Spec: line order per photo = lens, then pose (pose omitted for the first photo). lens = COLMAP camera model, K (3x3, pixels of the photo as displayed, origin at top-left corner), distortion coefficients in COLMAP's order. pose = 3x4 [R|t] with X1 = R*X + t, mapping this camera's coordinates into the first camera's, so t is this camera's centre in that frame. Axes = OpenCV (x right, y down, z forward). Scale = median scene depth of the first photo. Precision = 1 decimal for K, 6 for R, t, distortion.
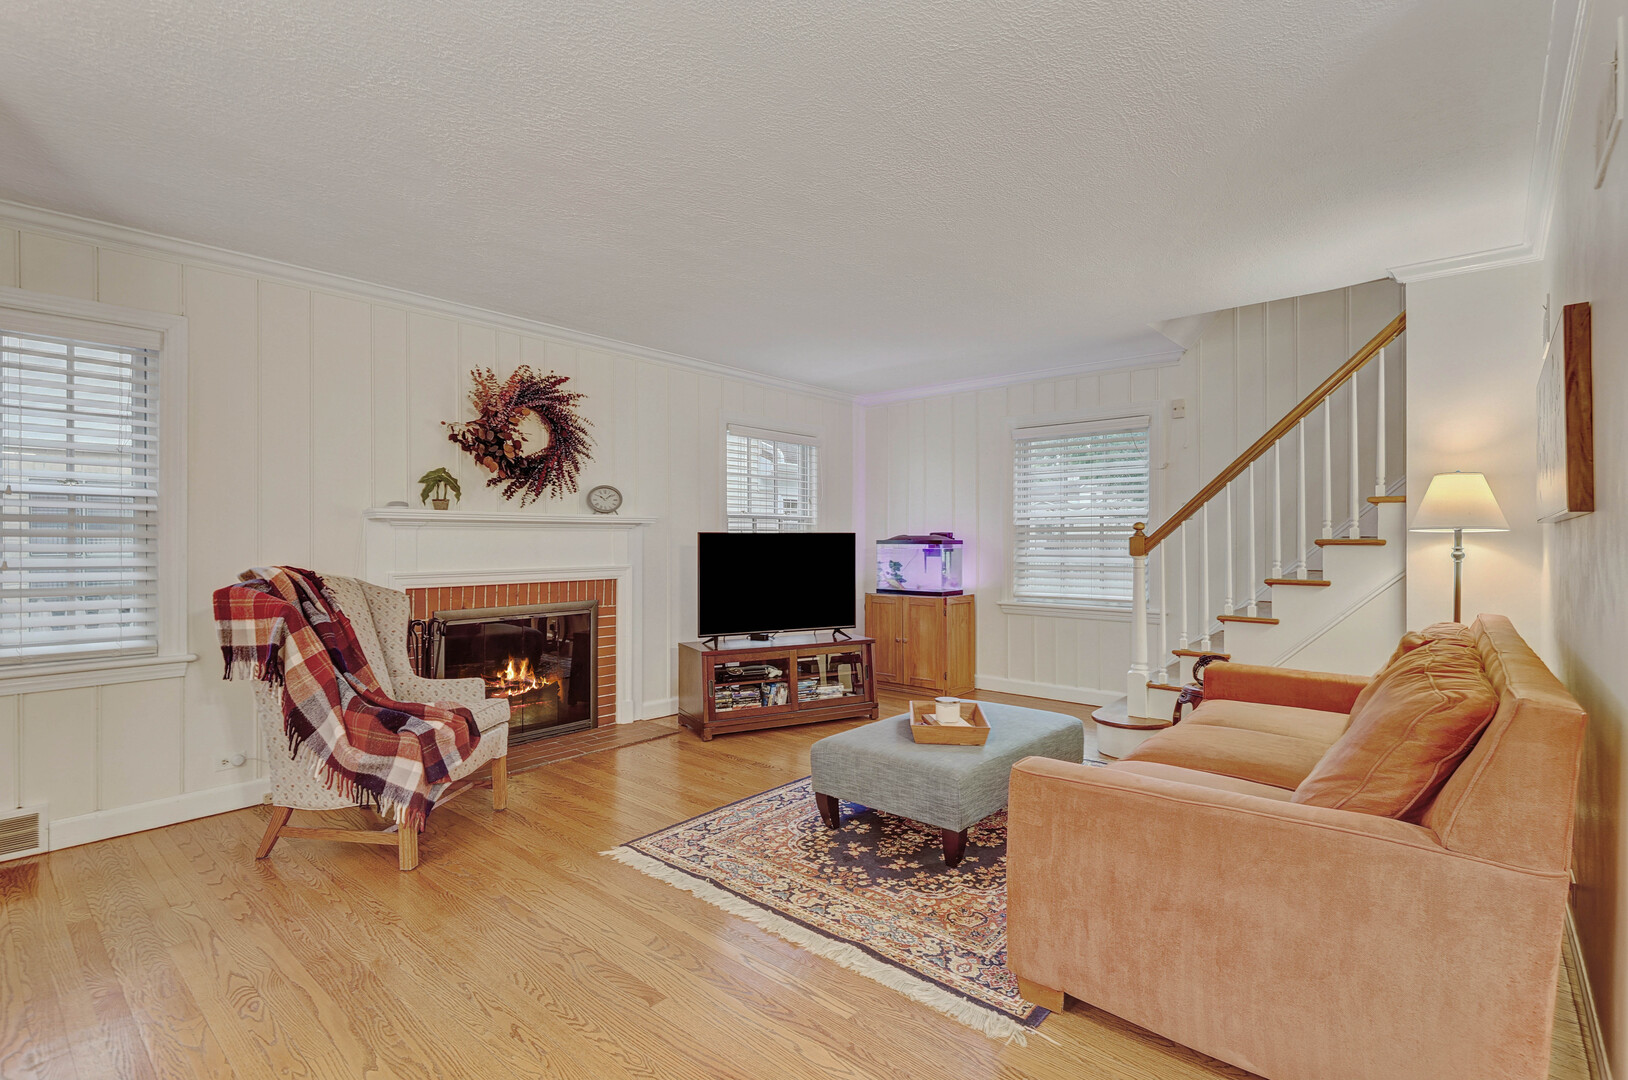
lens RADIAL K [[768.6, 0, 822.0], [0, 768.6, 535.2], [0, 0, 1]] dist [0.001847, -0.000123]
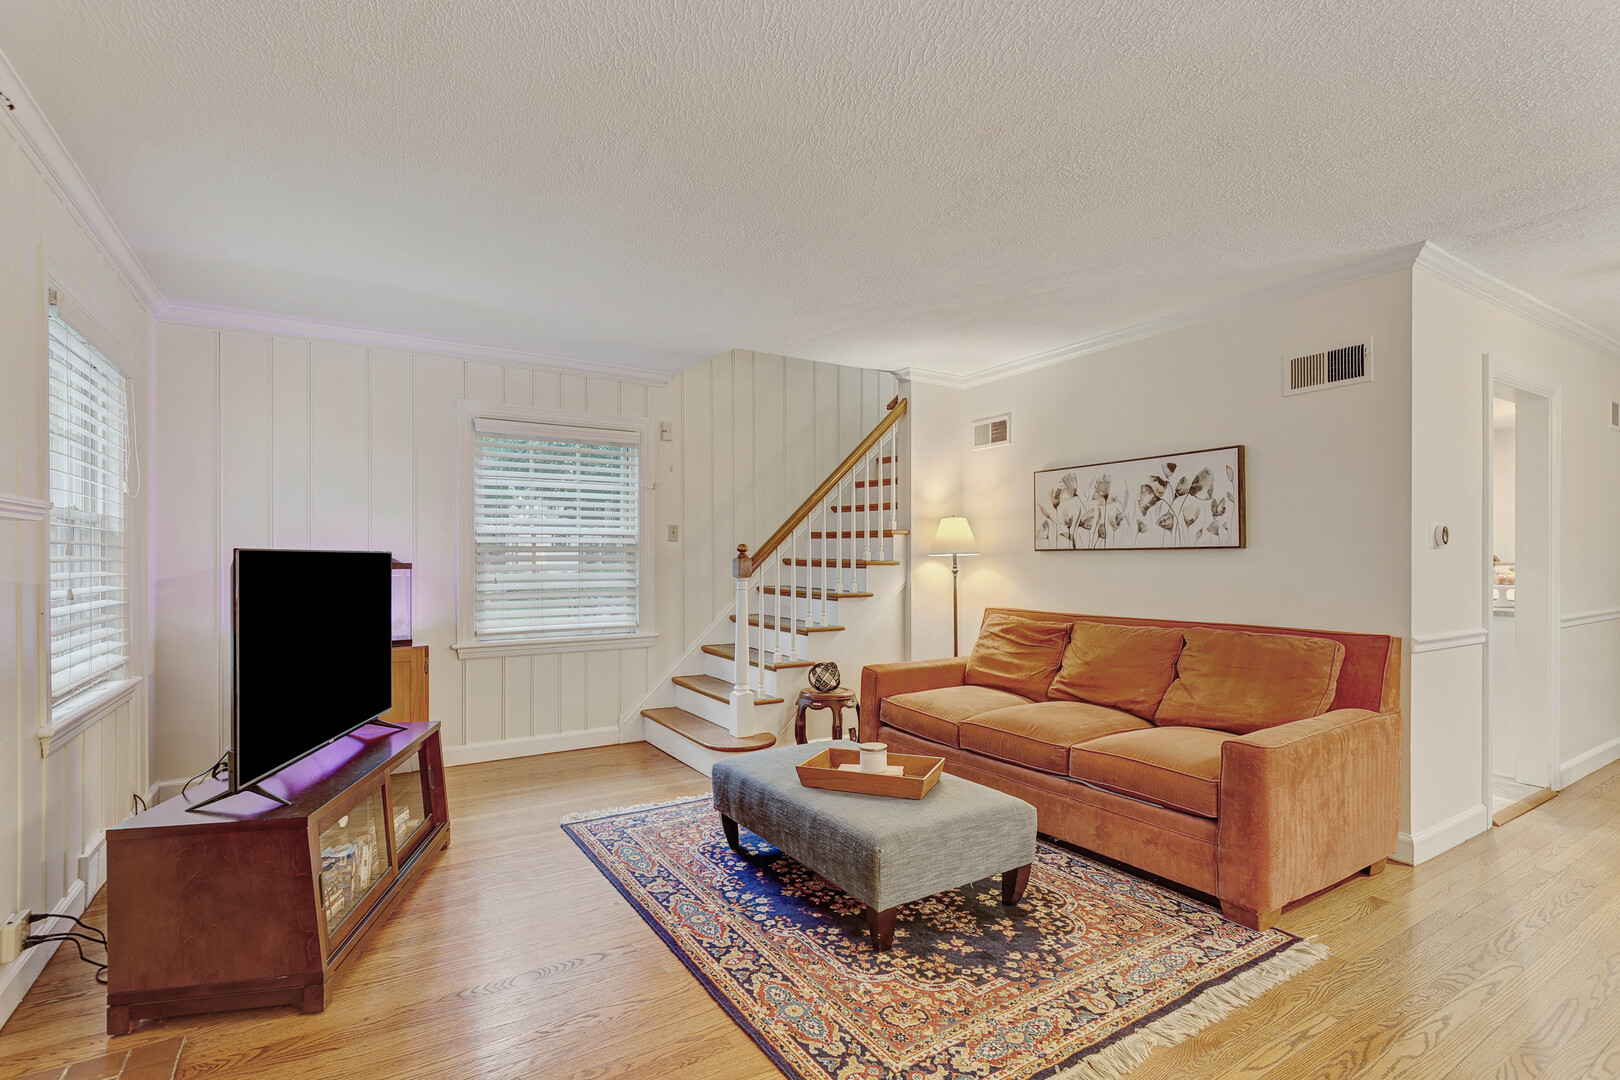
lens RADIAL K [[764.8, 0, 818.8], [0, 764.8, 554.7], [0, 0, 1]] dist [0.001847, -0.000123]
pose [[0.281058, 0.005283, 0.959676, -0.799132], [-0.004853, 0.999980, -0.004084, 0.000437], [-0.959678, -0.003509, 0.281078, 0.946591]]
